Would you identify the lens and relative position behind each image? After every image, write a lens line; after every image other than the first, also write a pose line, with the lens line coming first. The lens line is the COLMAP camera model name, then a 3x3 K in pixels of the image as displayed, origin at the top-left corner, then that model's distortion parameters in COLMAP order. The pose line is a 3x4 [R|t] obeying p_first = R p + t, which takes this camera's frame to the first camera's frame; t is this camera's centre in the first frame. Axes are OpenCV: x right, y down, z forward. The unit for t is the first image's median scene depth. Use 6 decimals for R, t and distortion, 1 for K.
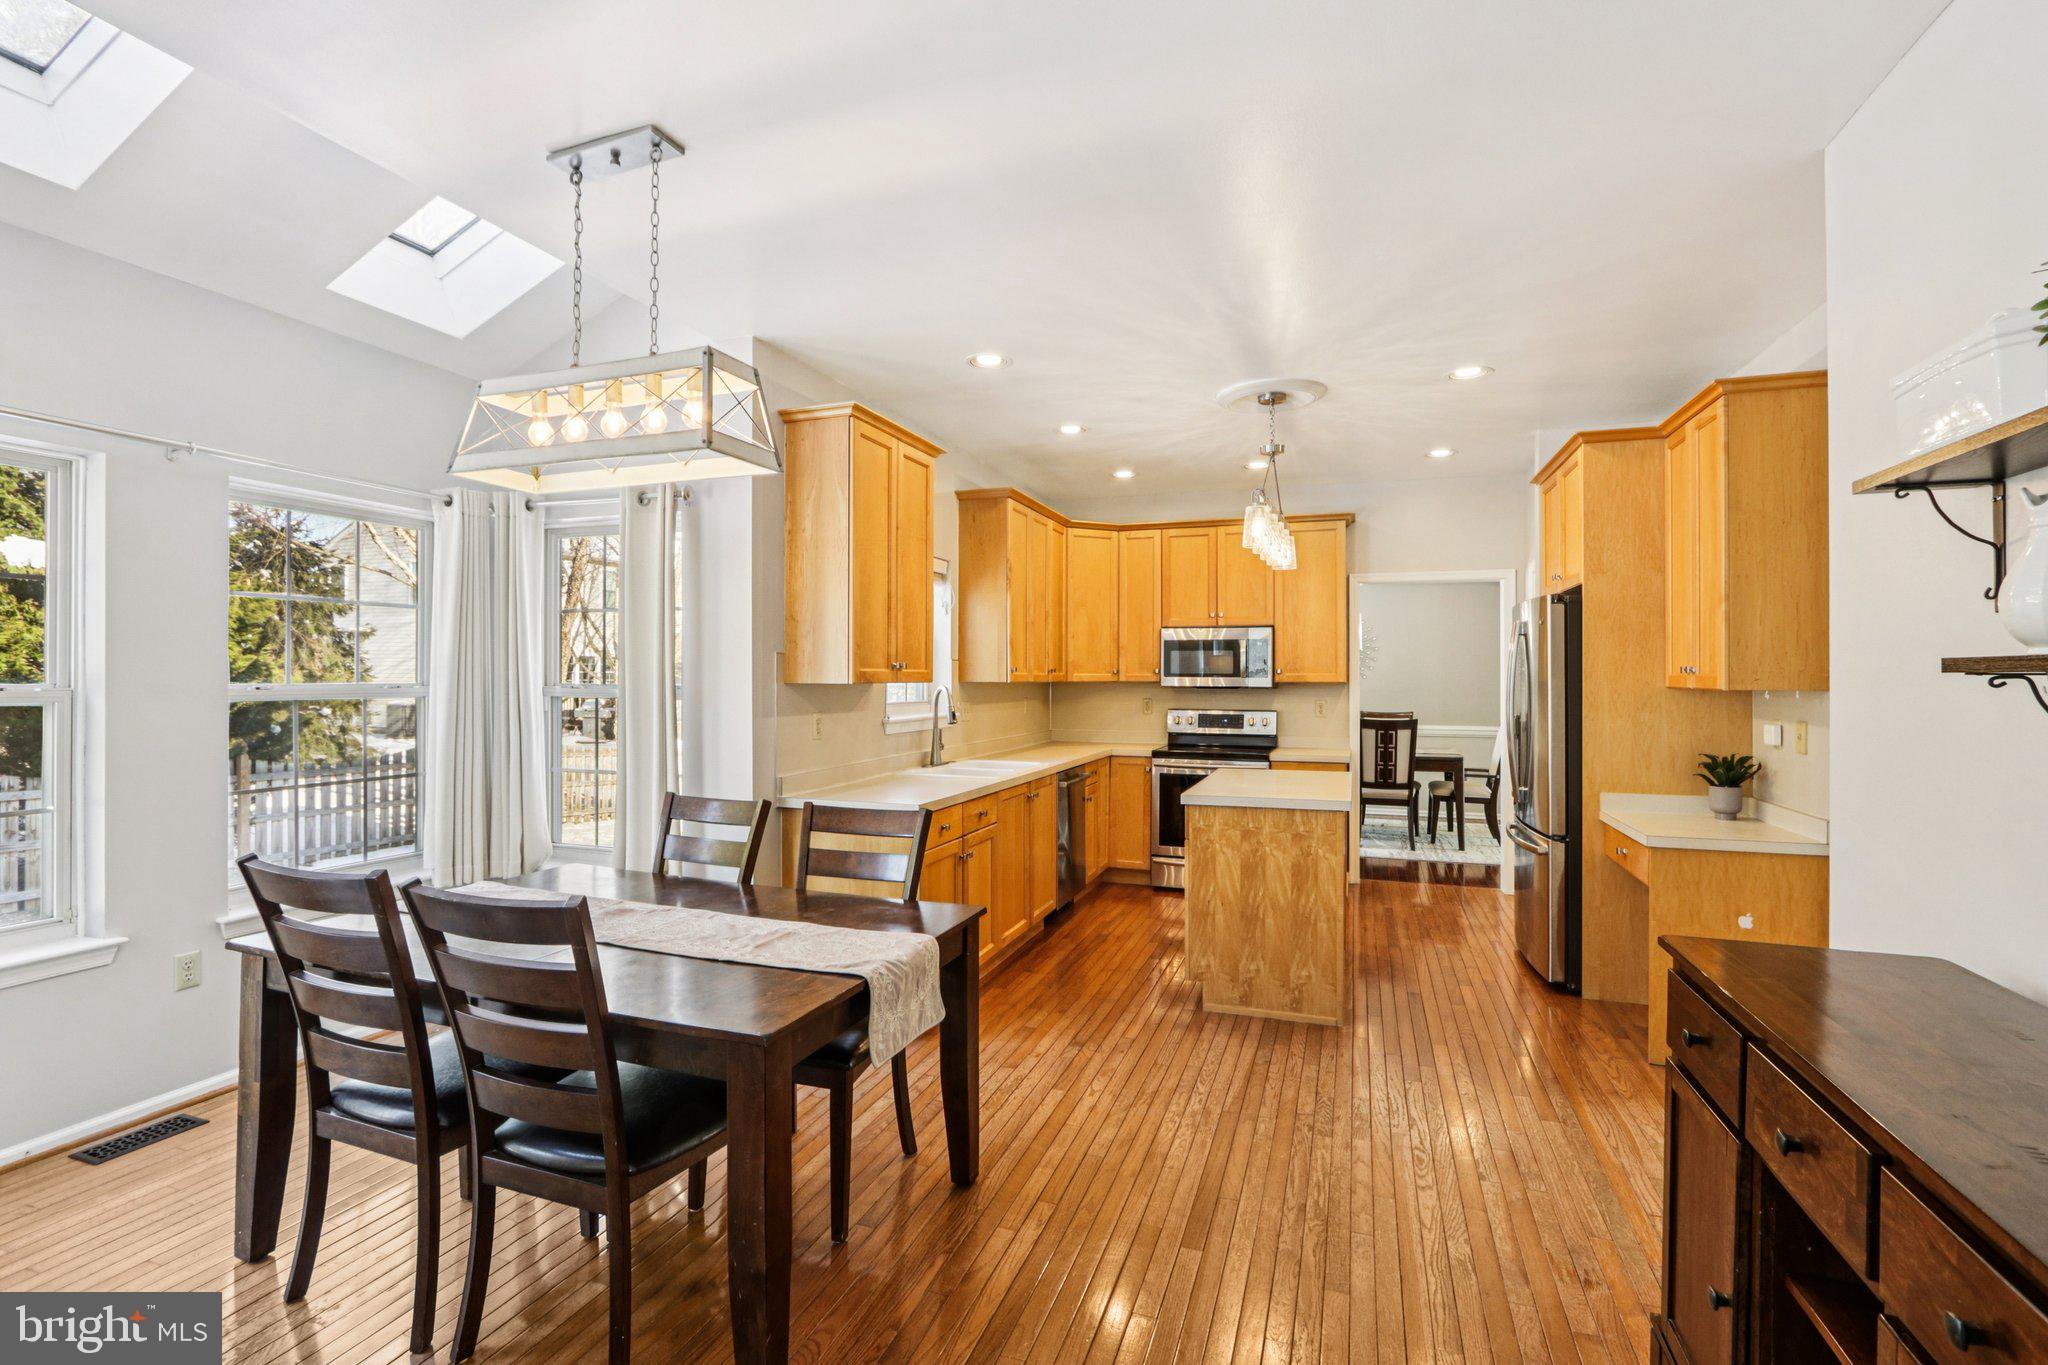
lens RADIAL K [[958.2, 0, 998.9], [0, 958.2, 673.1], [0, 0, 1]] dist [-0.019200, 0.003576]
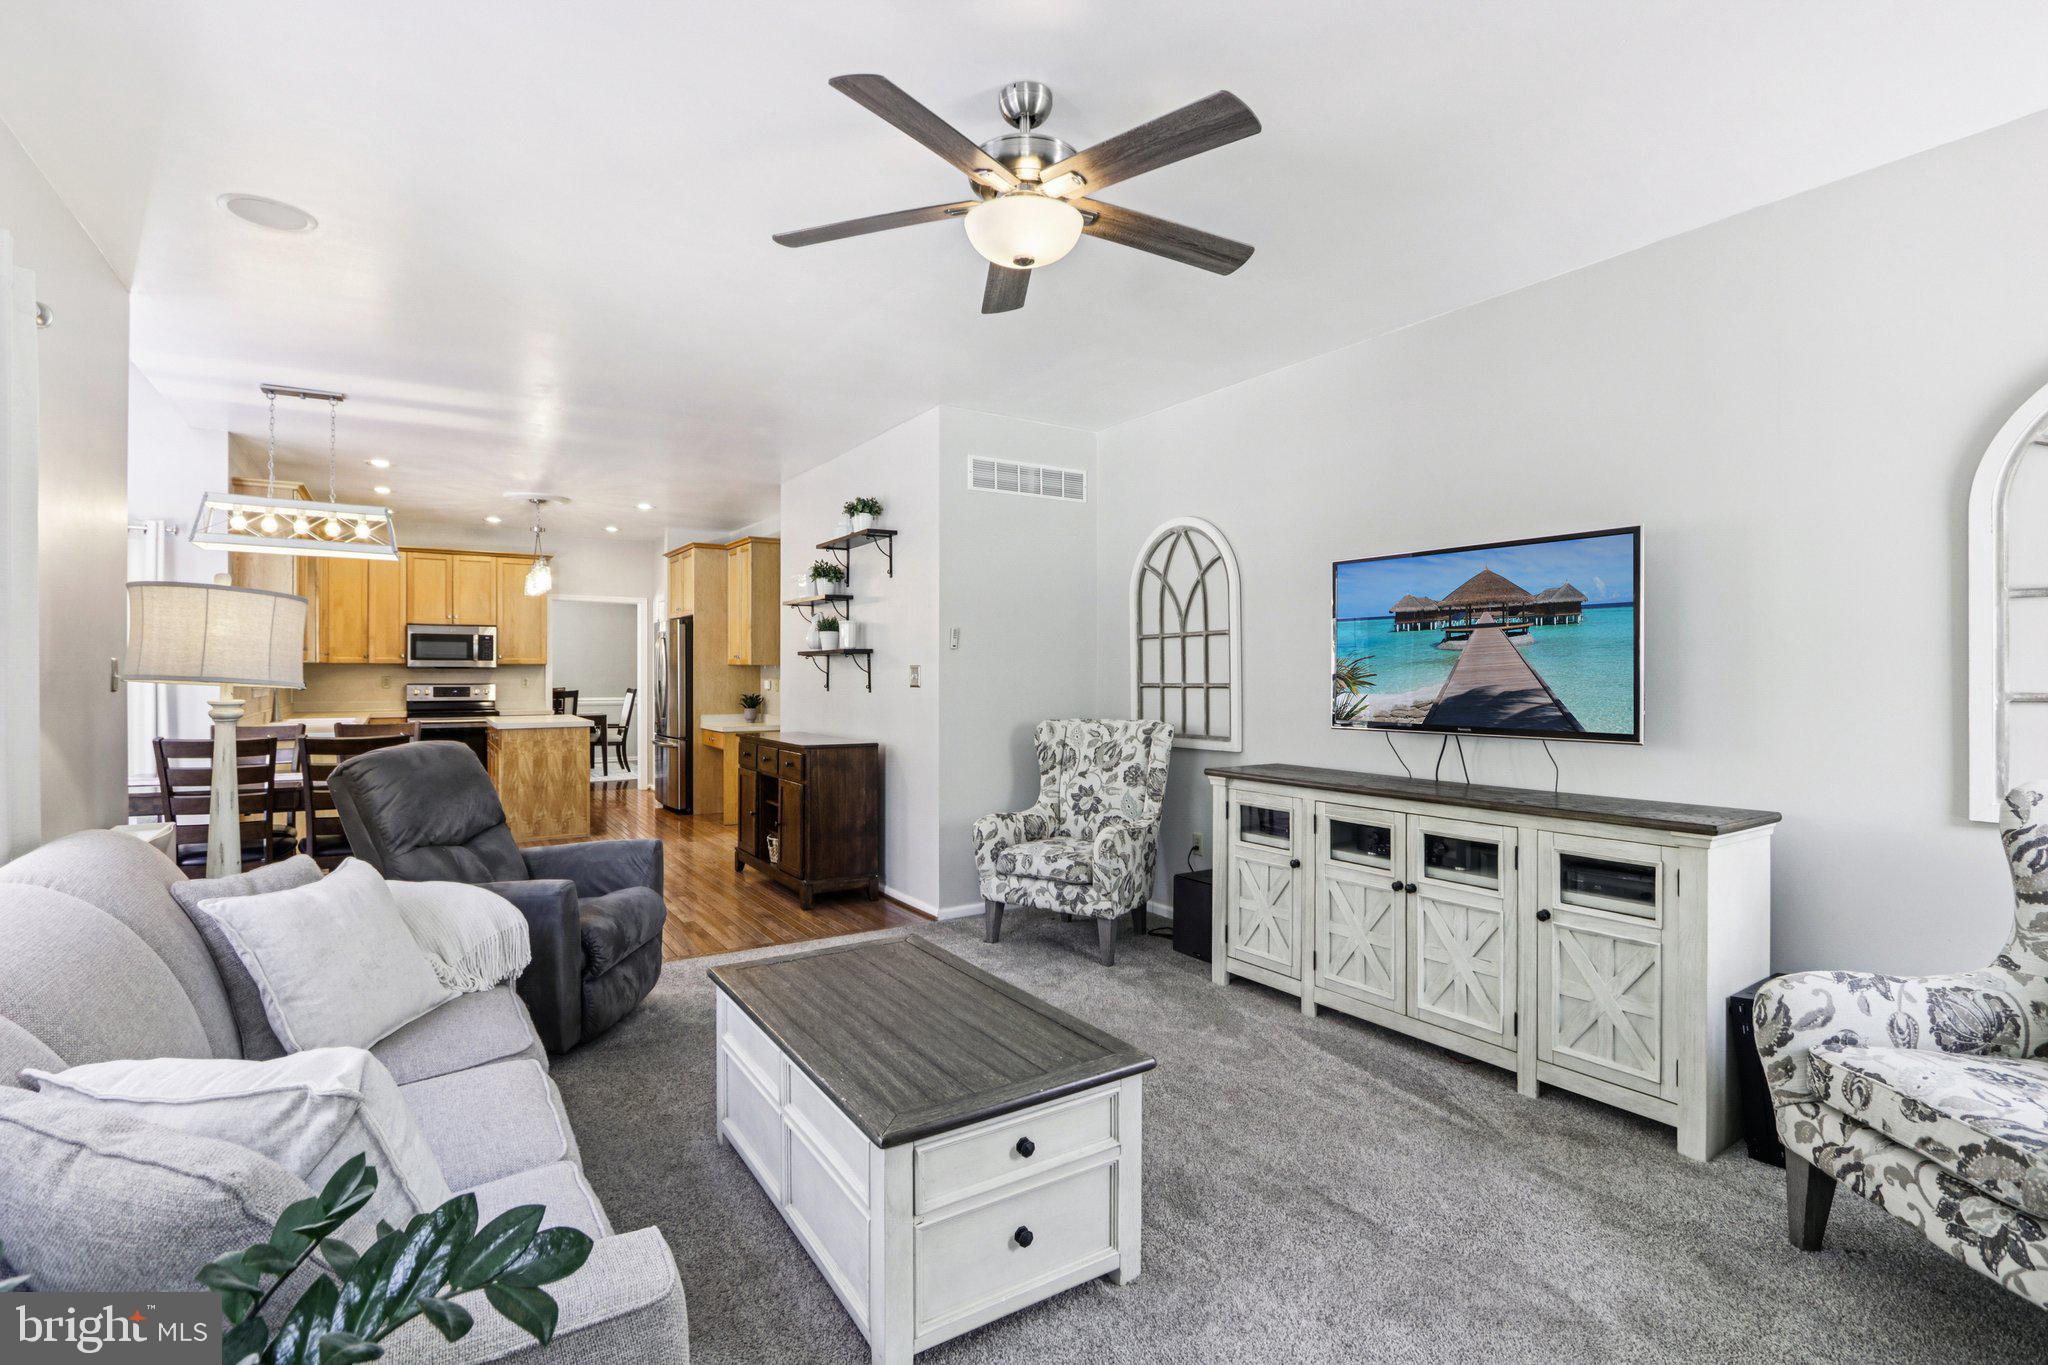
lens RADIAL K [[958.2, 0, 1028.7], [0, 958.2, 674.4], [0, 0, 1]] dist [-0.019200, 0.003576]
pose [[0.587965, -0.004377, 0.808874, -0.434691], [-0.002853, 0.999968, 0.007485, 0.012261], [-0.808881, -0.006709, 0.587934, -0.552984]]
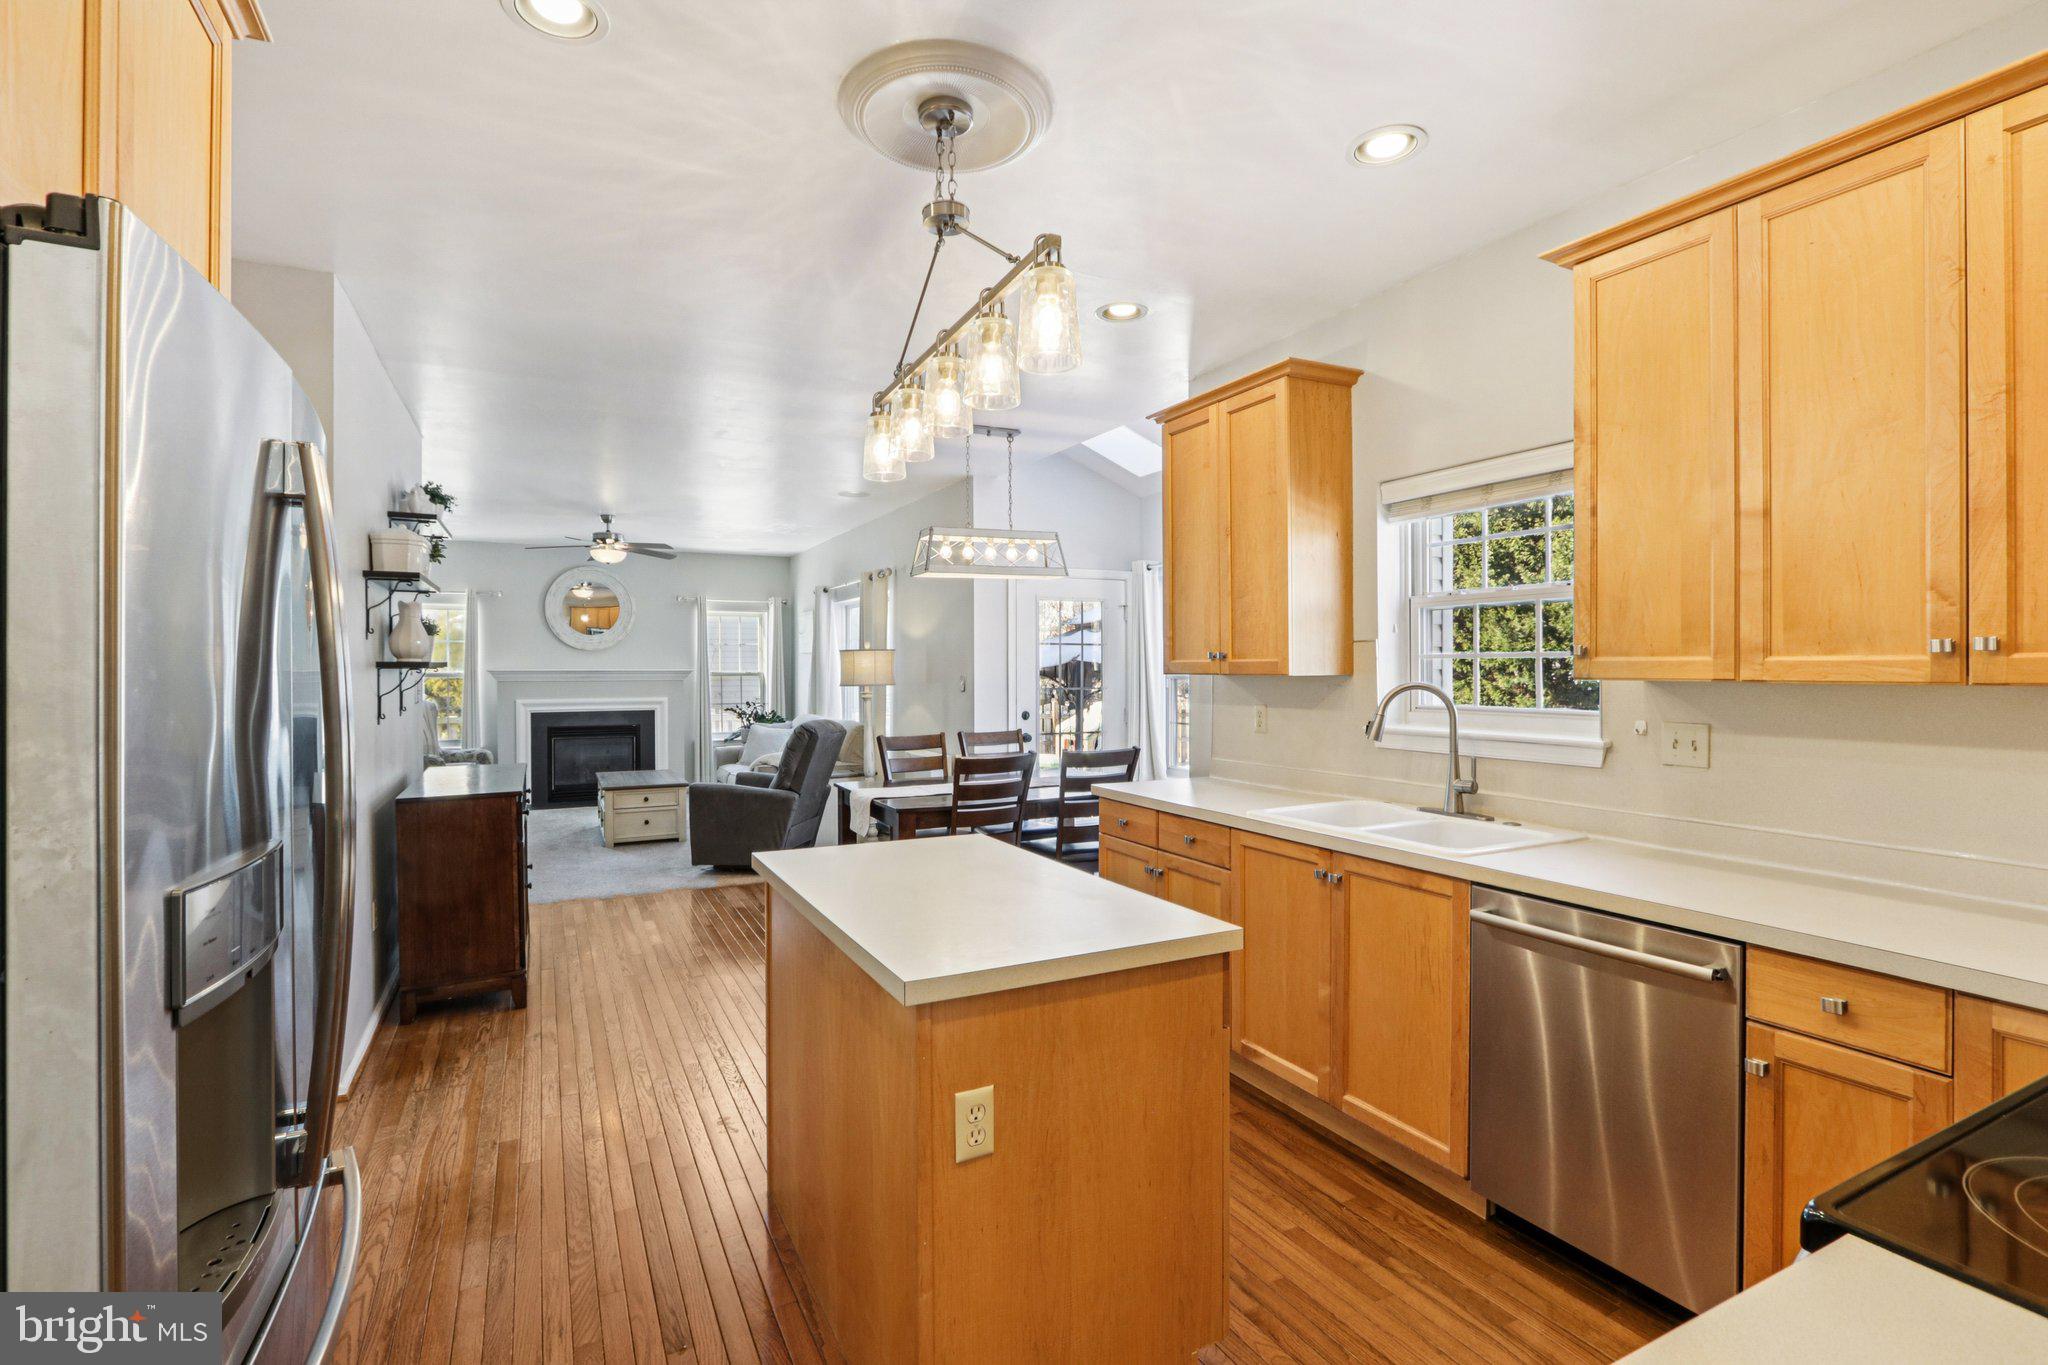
lens RADIAL K [[958.2, 0, 1009.4], [0, 958.2, 669.5], [0, 0, 1]] dist [-0.019200, 0.003576]
pose [[-0.686316, 0.002282, -0.727300, 0.460192], [0.004385, 0.999990, -0.001001, 0.003691], [0.727290, -0.003876, -0.686319, 0.998799]]
